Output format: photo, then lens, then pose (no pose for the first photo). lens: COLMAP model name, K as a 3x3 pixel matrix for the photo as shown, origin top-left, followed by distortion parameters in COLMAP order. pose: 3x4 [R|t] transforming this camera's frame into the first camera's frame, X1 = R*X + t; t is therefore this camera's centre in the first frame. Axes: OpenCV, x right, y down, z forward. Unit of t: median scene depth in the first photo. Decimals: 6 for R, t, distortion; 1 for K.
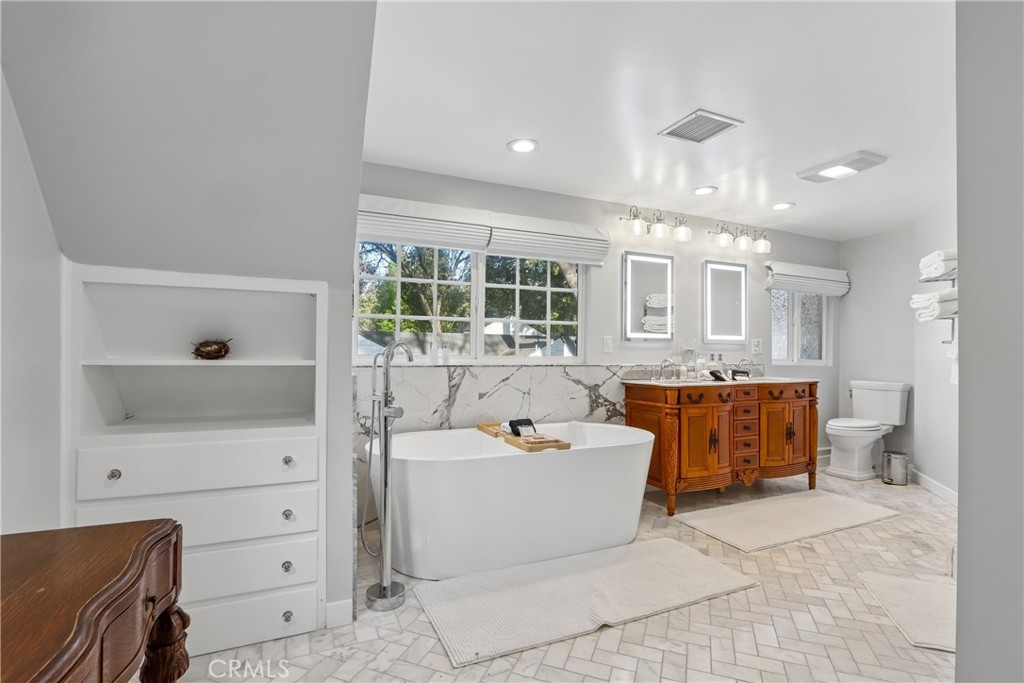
lens RADIAL K [[489.1, 0, 512.0], [0, 489.1, 341.5], [0, 0, 1]] dist [-0.009003, 0.000066]
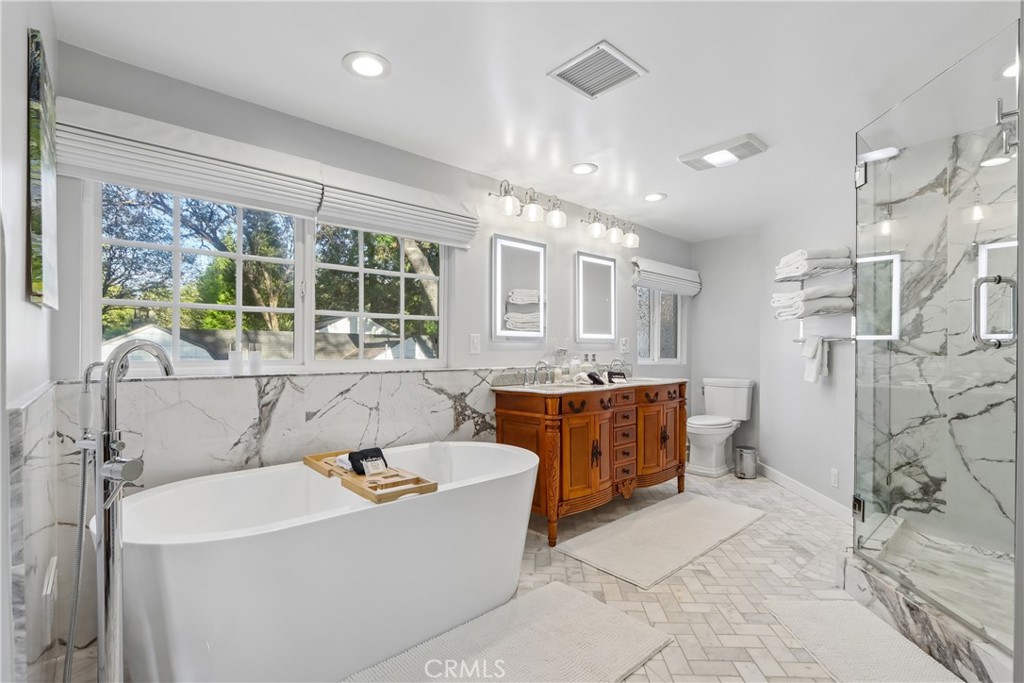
lens RADIAL K [[477.2, 0, 510.2], [0, 477.2, 348.2], [0, 0, 1]] dist [-0.016032, -0.000136]
pose [[0.954084, -0.006783, 0.299463, 0.009497], [0.002067, 0.999869, 0.016061, -0.000112], [-0.299532, -0.014704, 0.953973, 0.210678]]
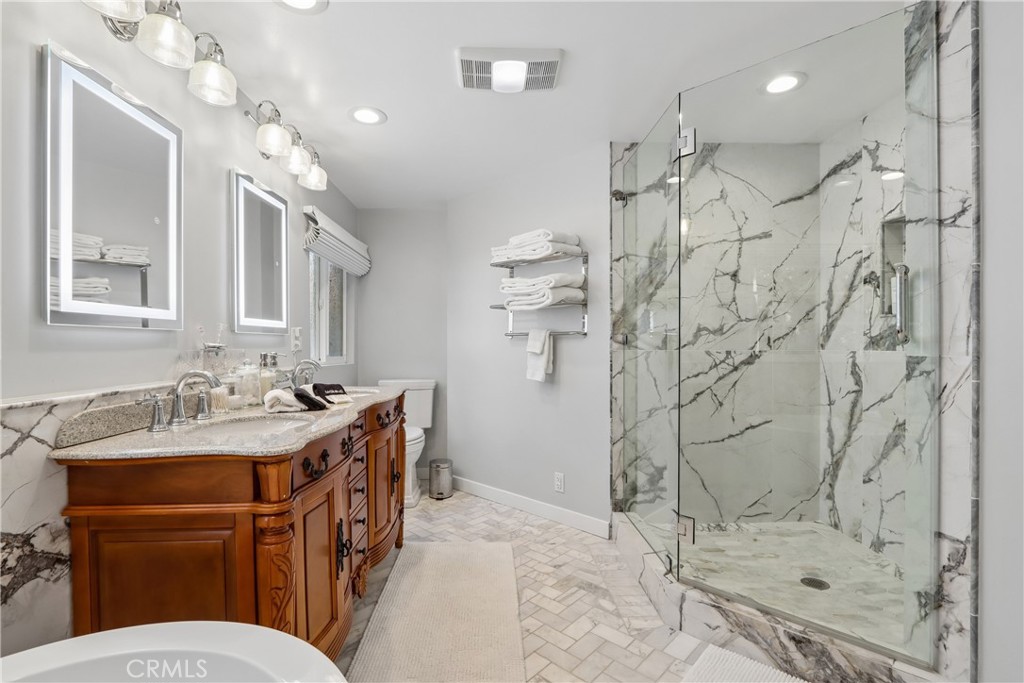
lens RADIAL K [[470.6, 0, 511.3], [0, 470.6, 344.0], [0, 0, 1]] dist [-0.014315, -0.000098]
pose [[0.377369, -0.011405, 0.925993, 0.065035], [-0.009788, 0.999819, 0.016303, 0.004896], [-0.926011, -0.015216, 0.377189, 0.631799]]
